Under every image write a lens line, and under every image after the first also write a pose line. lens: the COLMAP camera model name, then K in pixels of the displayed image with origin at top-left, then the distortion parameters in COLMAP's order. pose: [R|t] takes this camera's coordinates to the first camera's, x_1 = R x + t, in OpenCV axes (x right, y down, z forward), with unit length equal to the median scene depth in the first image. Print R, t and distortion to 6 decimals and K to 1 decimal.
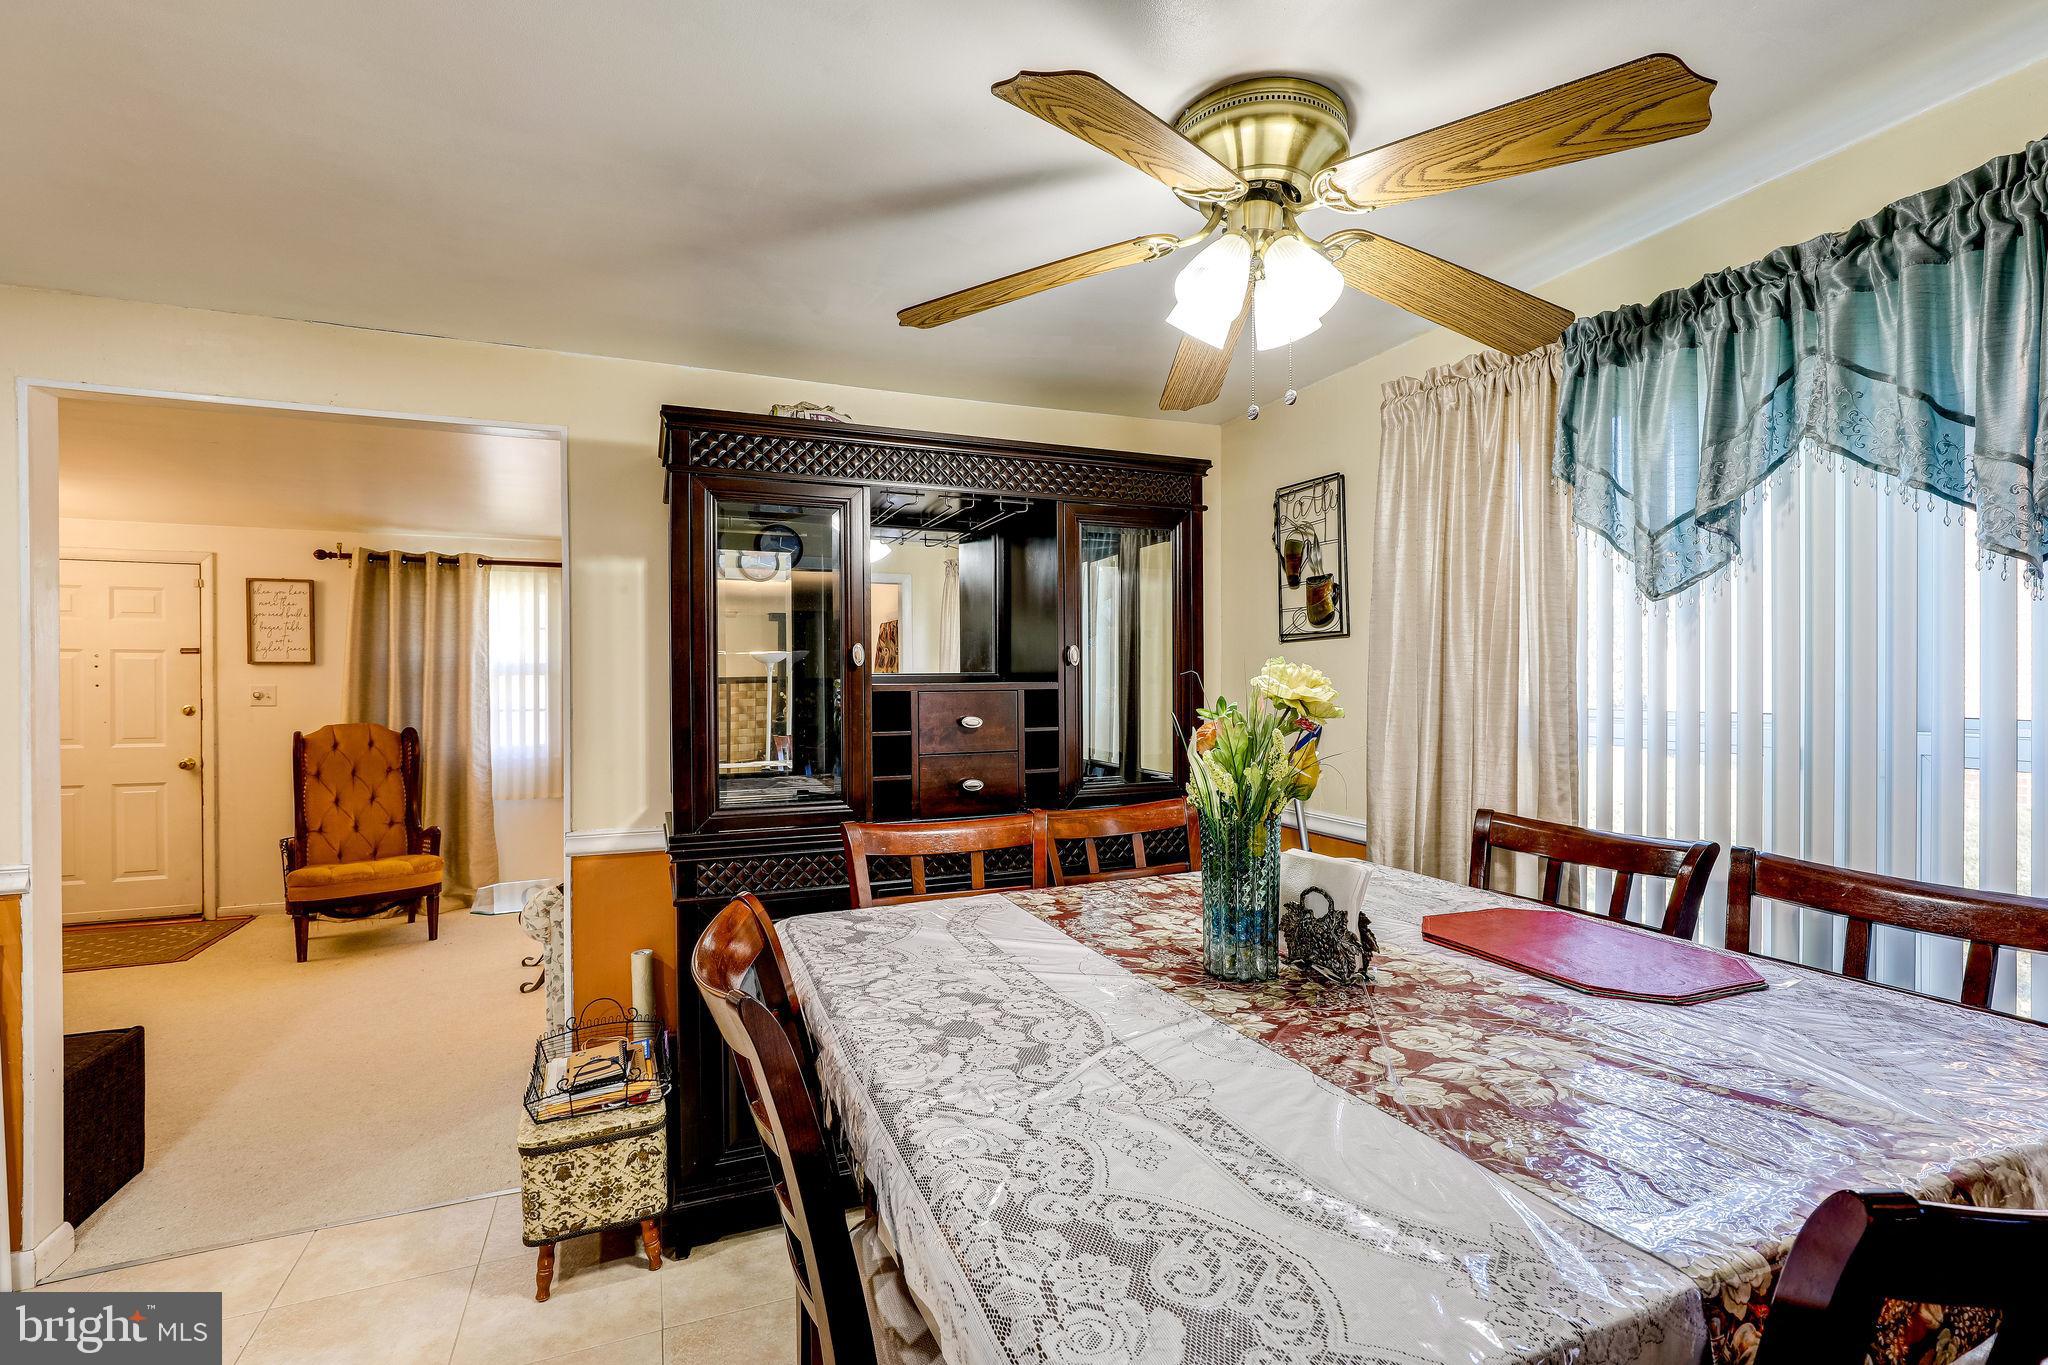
lens RADIAL K [[924.0, 0, 1028.3], [0, 924.0, 682.0], [0, 0, 1]] dist [-0.019039, 0.008758]
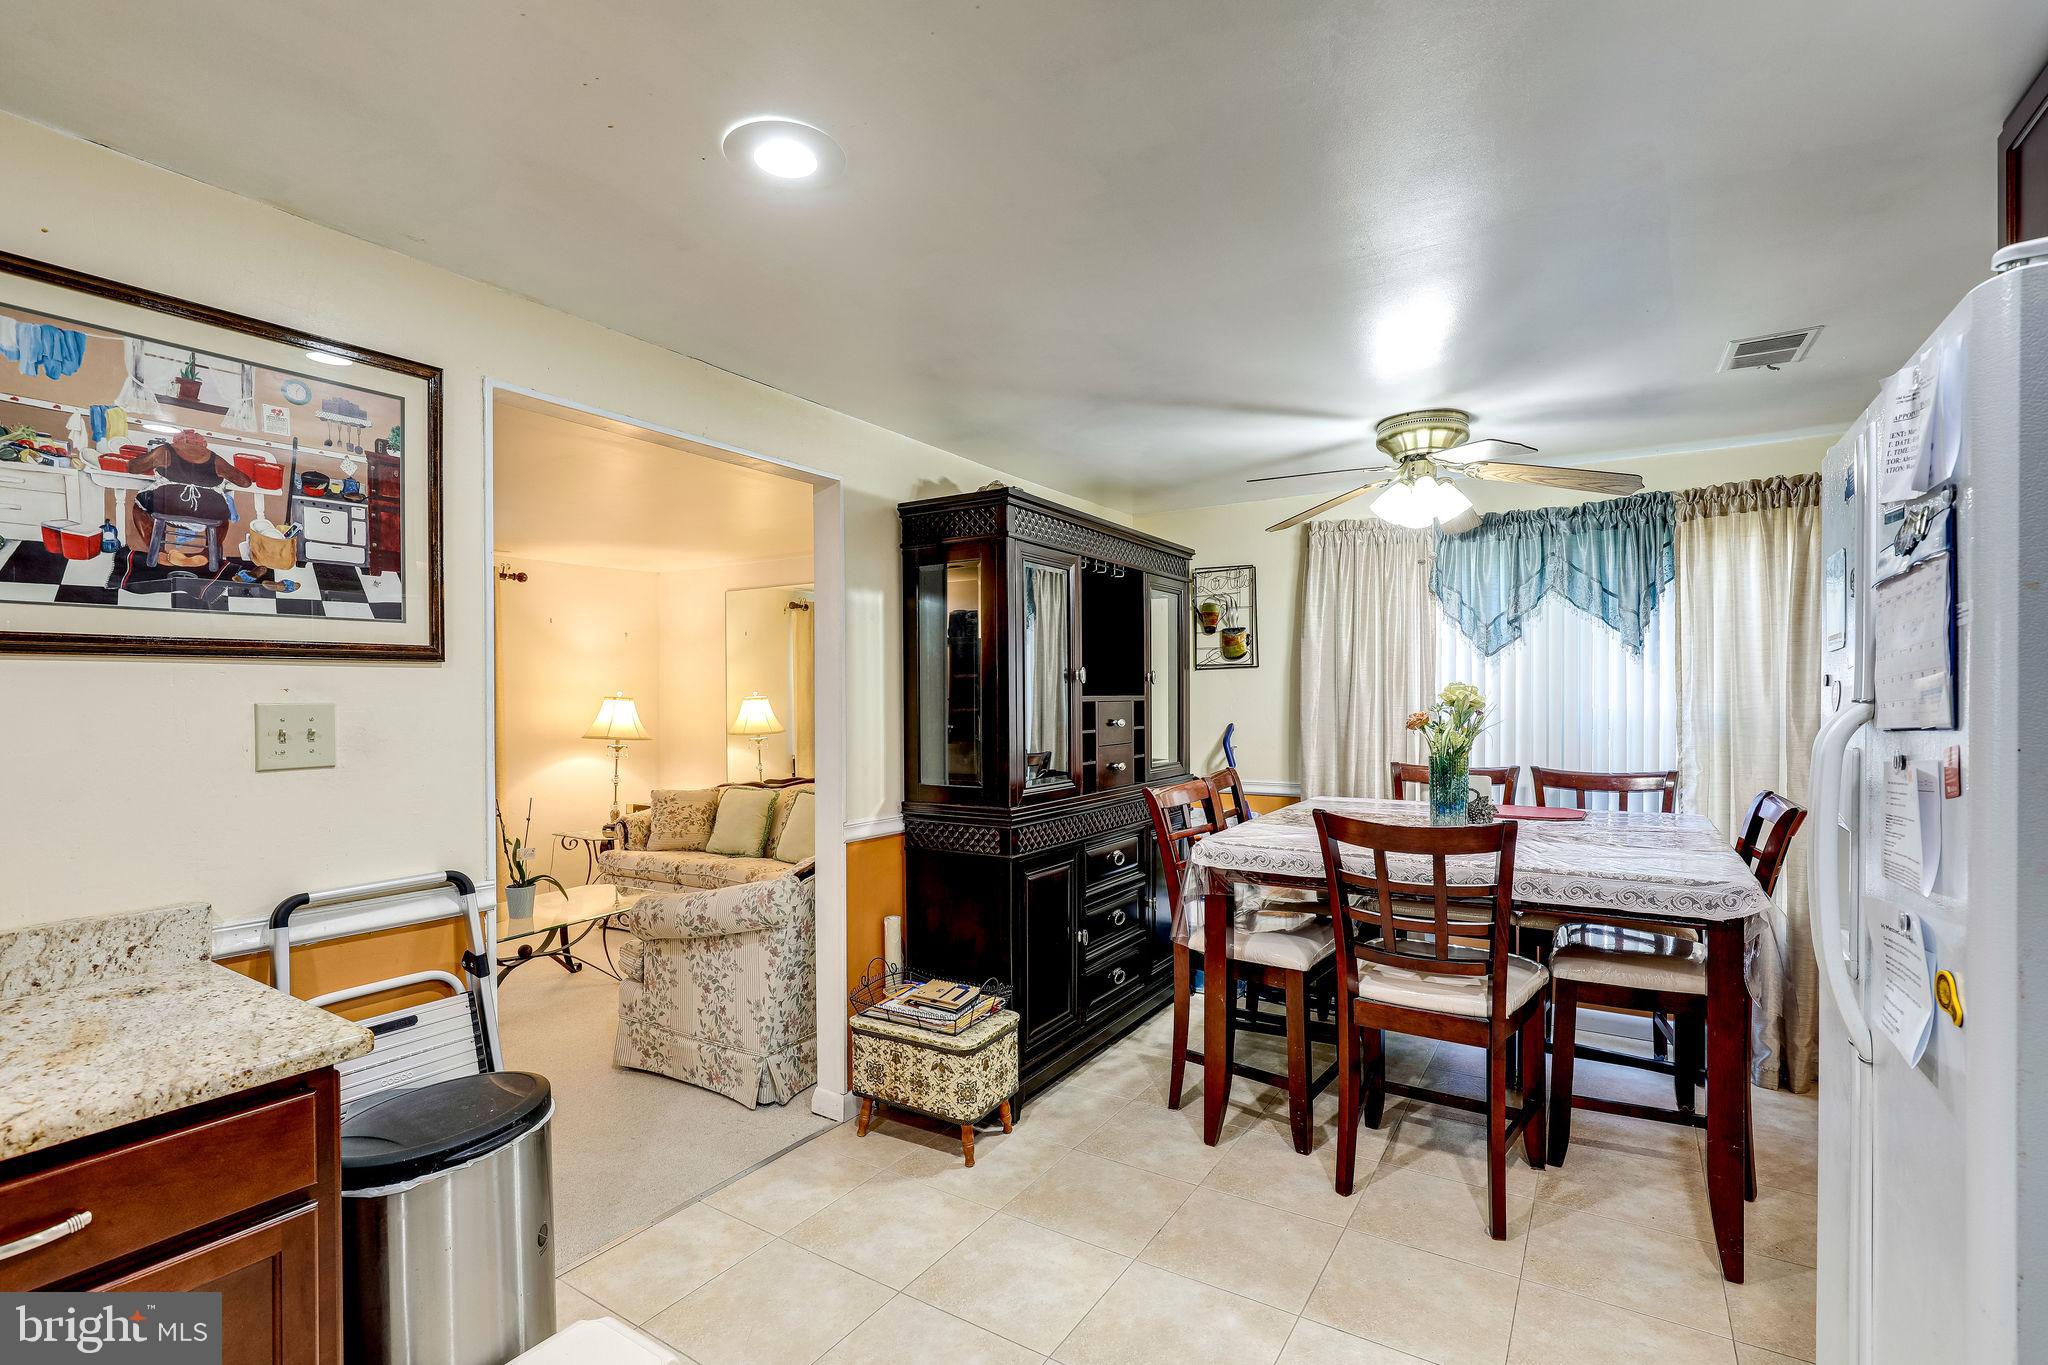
lens RADIAL K [[925.5, 0, 1028.6], [0, 925.5, 703.6], [0, 0, 1]] dist [-0.019001, 0.001393]
pose [[0.817462, -0.003860, 0.575970, -0.472177], [0.002777, 0.999992, 0.002760, 0.004337], [-0.575976, -0.000657, 0.817466, -0.047791]]
